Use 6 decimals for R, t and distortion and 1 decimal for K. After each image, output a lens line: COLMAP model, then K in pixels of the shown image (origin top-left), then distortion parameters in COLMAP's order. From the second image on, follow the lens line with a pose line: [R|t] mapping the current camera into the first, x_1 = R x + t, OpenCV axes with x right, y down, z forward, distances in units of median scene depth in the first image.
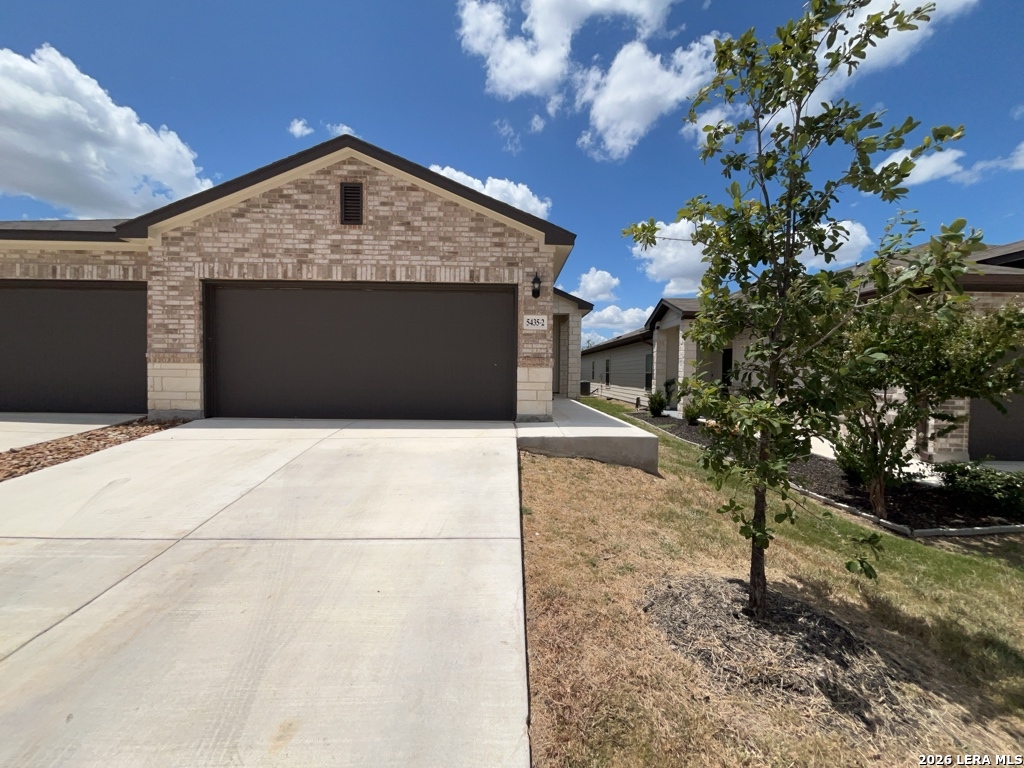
lens RADIAL K [[412.2, 0, 511.3], [0, 412.2, 383.6], [0, 0, 1]] dist [-0.003924, 0.000222]
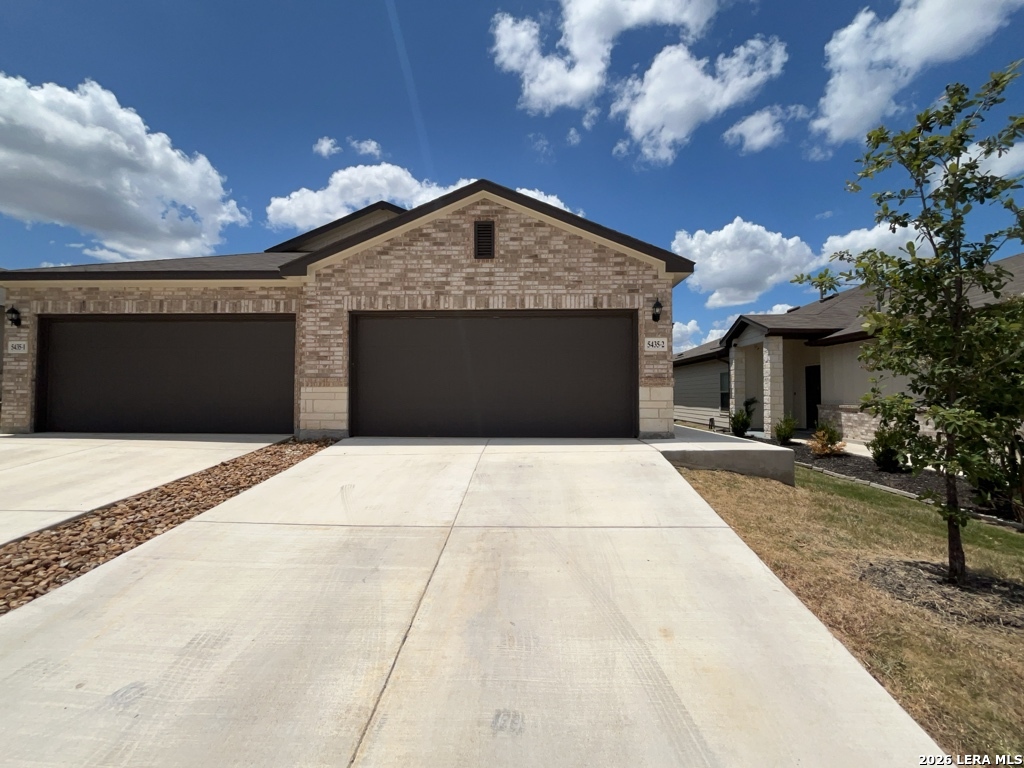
lens RADIAL K [[452.1, 0, 512.8], [0, 452.1, 378.7], [0, 0, 1]] dist [-0.001790, -0.000429]
pose [[0.998704, -0.013556, -0.049052, -0.256480], [0.010408, 0.997903, -0.063877, 0.010571], [0.049815, 0.063284, 0.996751, -0.175283]]
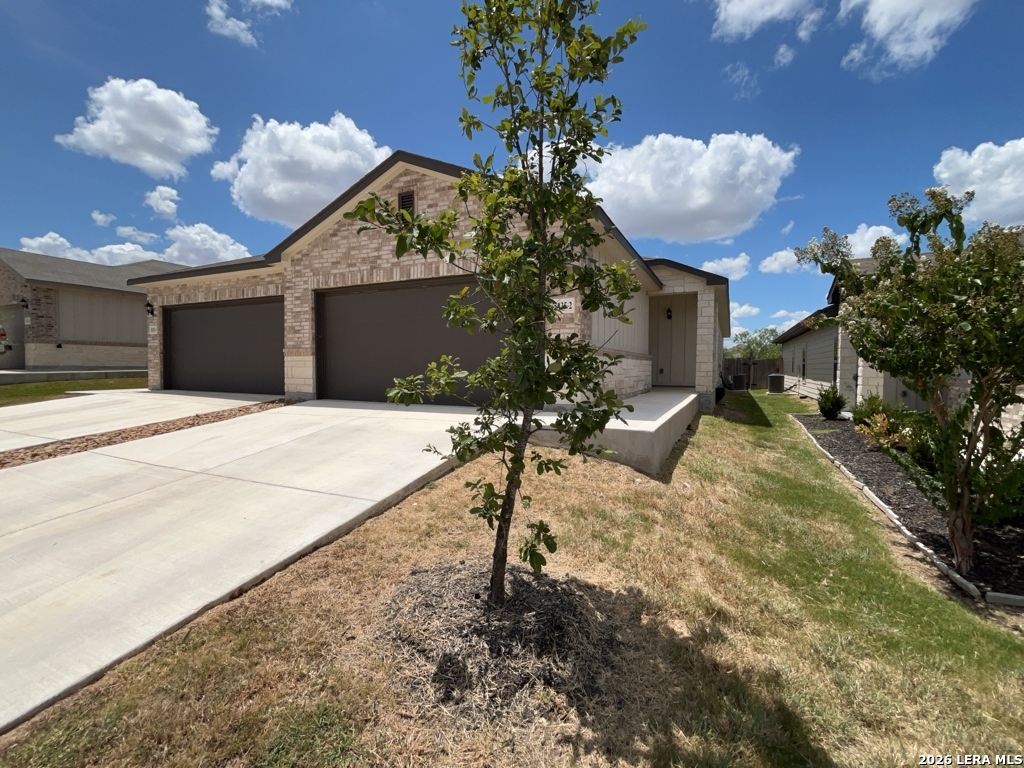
lens RADIAL K [[452.1, 0, 519.4], [0, 452.1, 382.2], [0, 0, 1]] dist [-0.001790, -0.000429]
pose [[0.896501, 0.006723, -0.442991, 0.432034], [-0.004832, 0.999974, 0.005399, 0.020414], [0.443015, -0.002700, 0.896510, 0.033207]]
